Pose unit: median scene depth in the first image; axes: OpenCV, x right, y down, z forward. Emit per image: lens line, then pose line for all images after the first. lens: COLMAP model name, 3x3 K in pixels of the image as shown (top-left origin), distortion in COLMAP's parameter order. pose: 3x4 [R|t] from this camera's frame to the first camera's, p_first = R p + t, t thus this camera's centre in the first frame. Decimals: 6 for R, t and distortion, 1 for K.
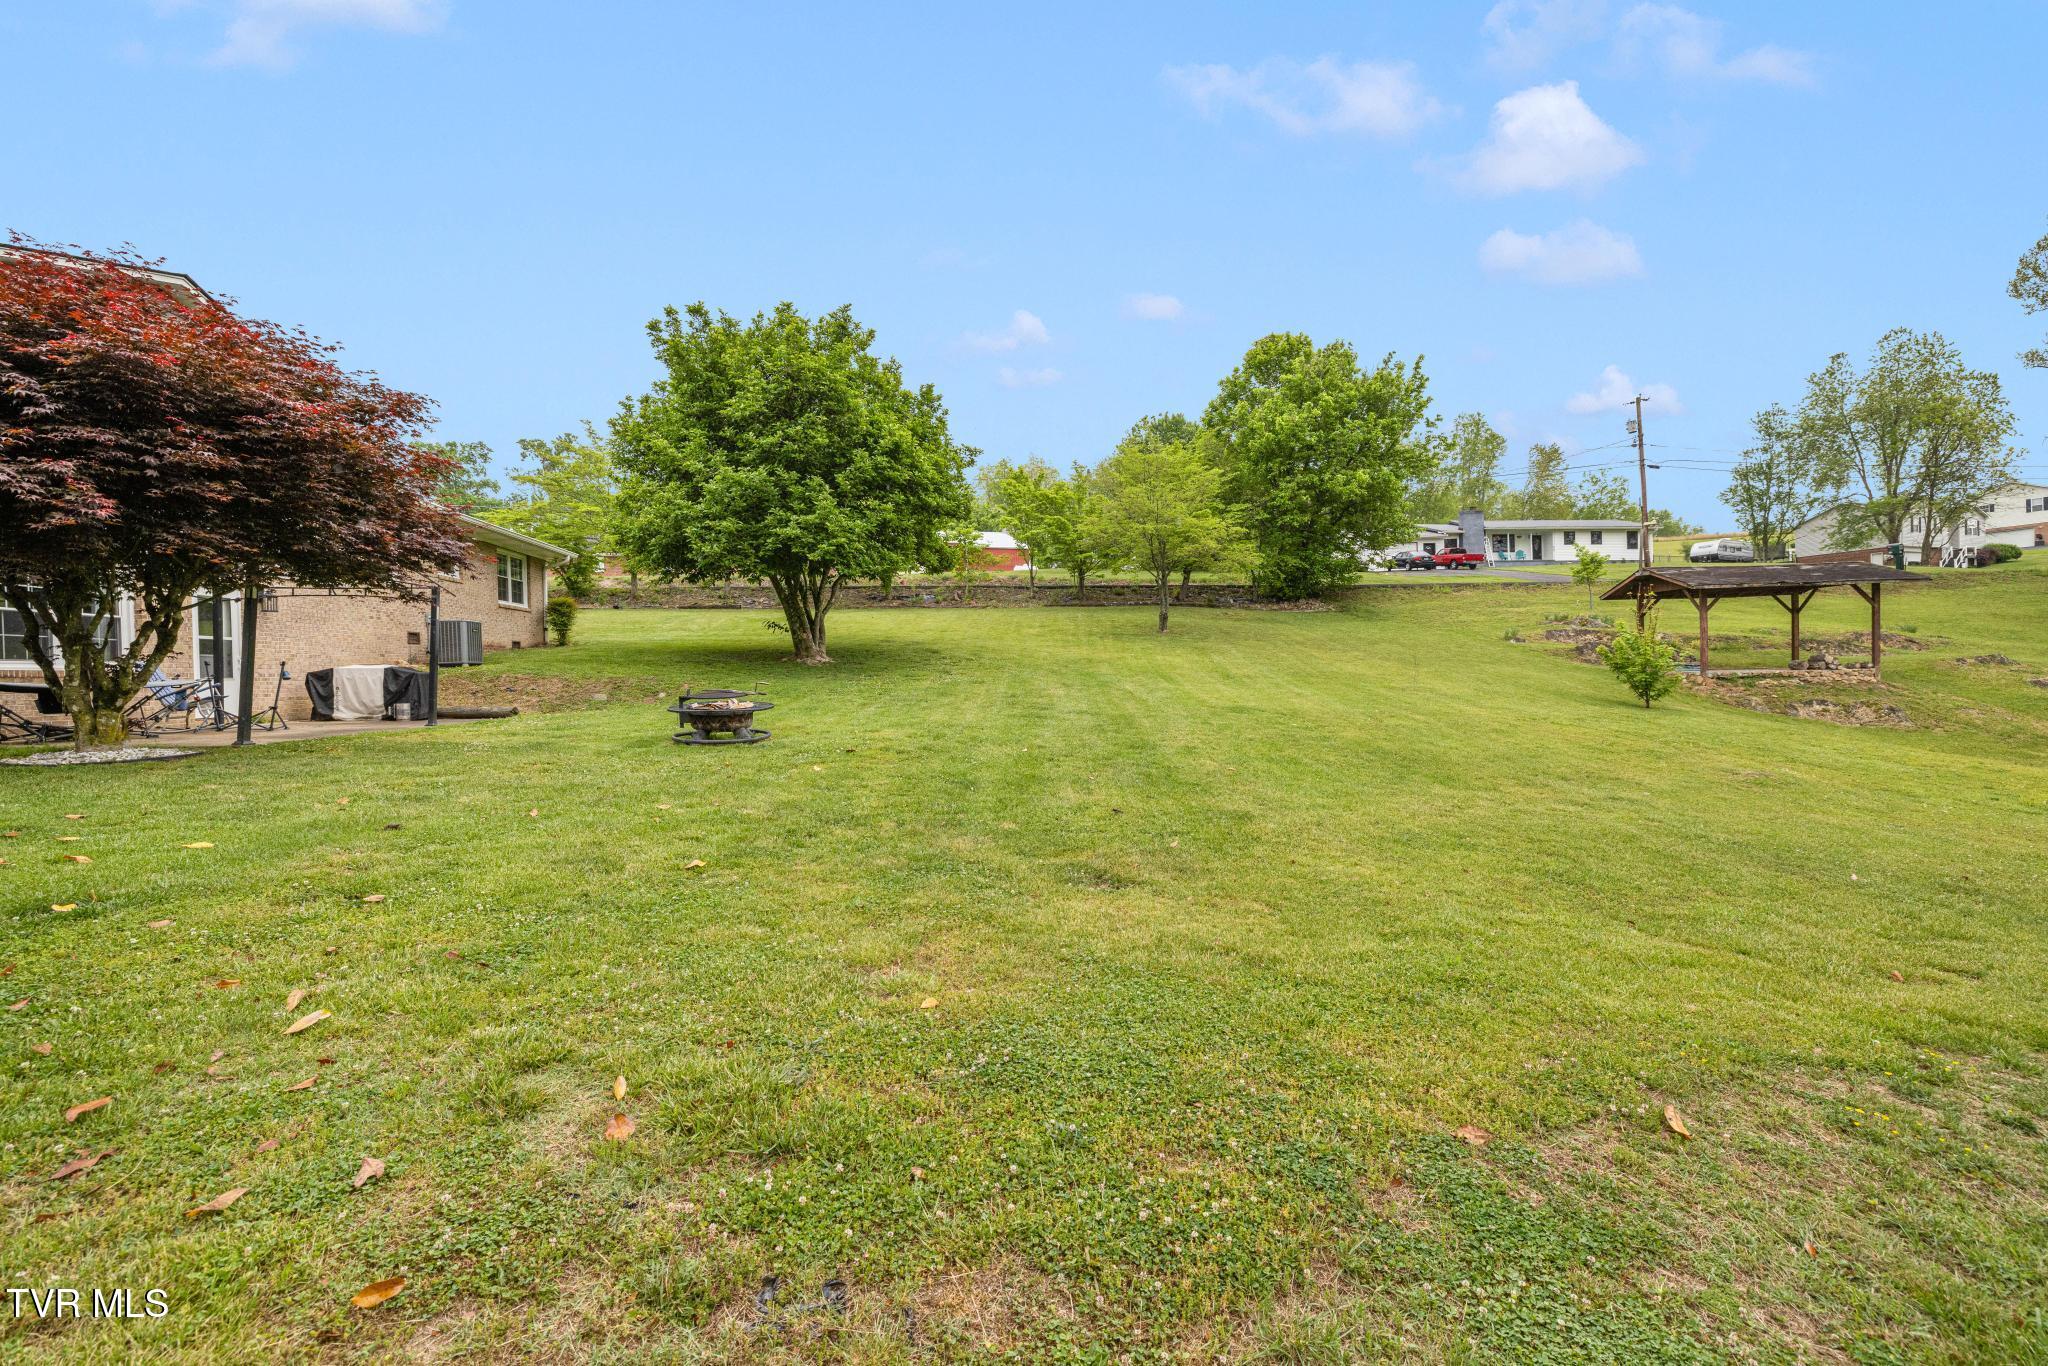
lens RADIAL K [[875.3, 0, 1024.0], [0, 875.3, 683.0], [0, 0, 1]] dist [0.002437, 0.000752]
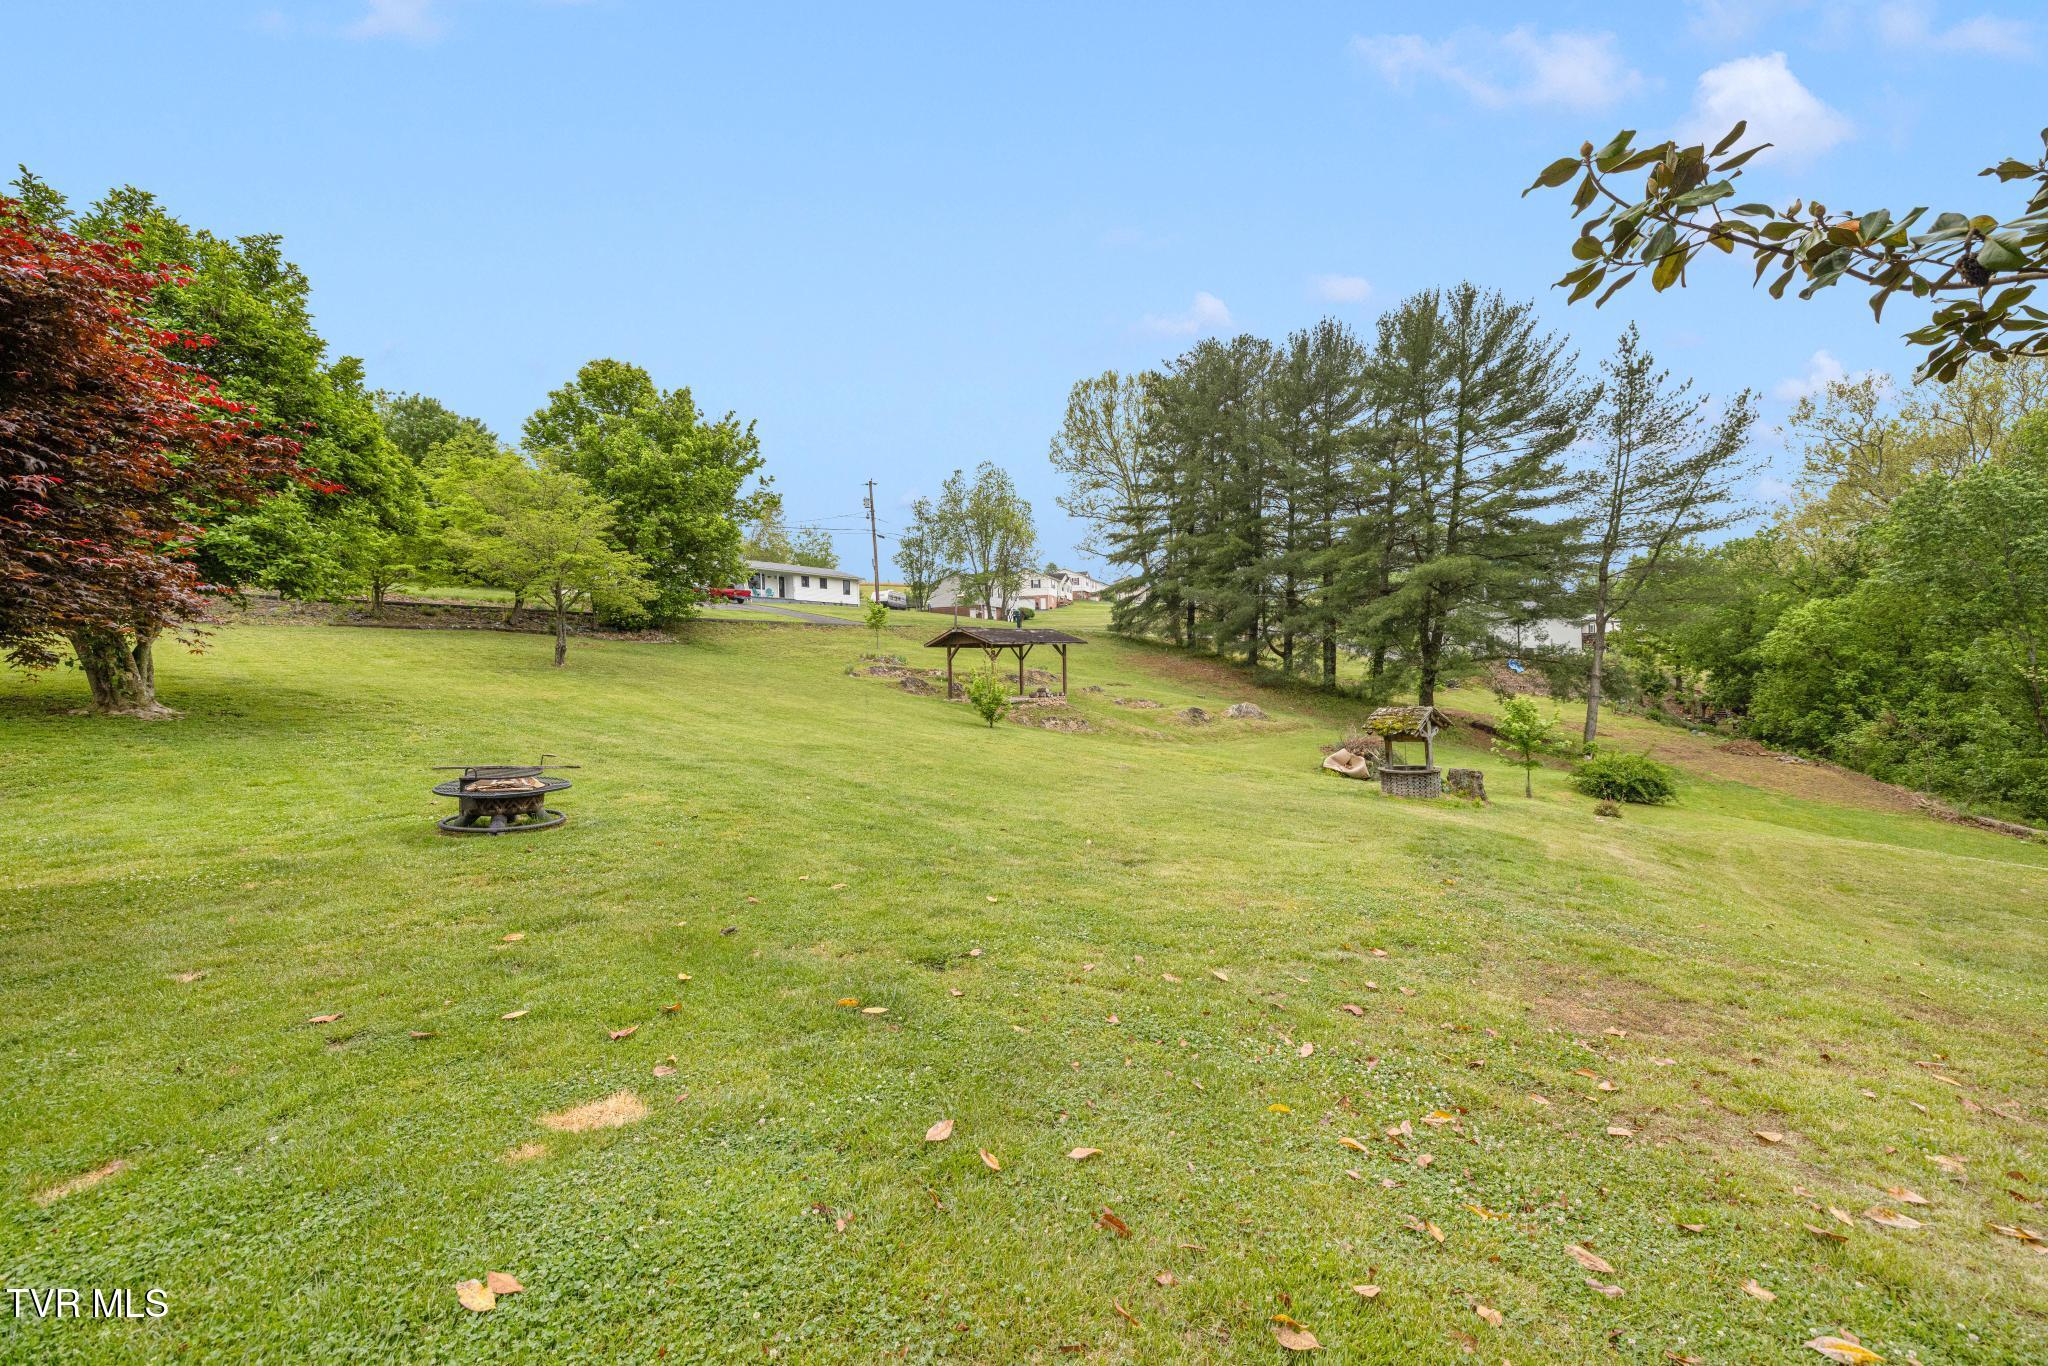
lens RADIAL K [[875.3, 0, 1024.0], [0, 875.3, 683.0], [0, 0, 1]] dist [0.002437, 0.000752]
pose [[0.634790, -0.005777, 0.772663, -0.119485], [0.020459, 0.999747, -0.009333, -0.010009], [-0.772414, 0.021732, 0.634748, 0.013127]]
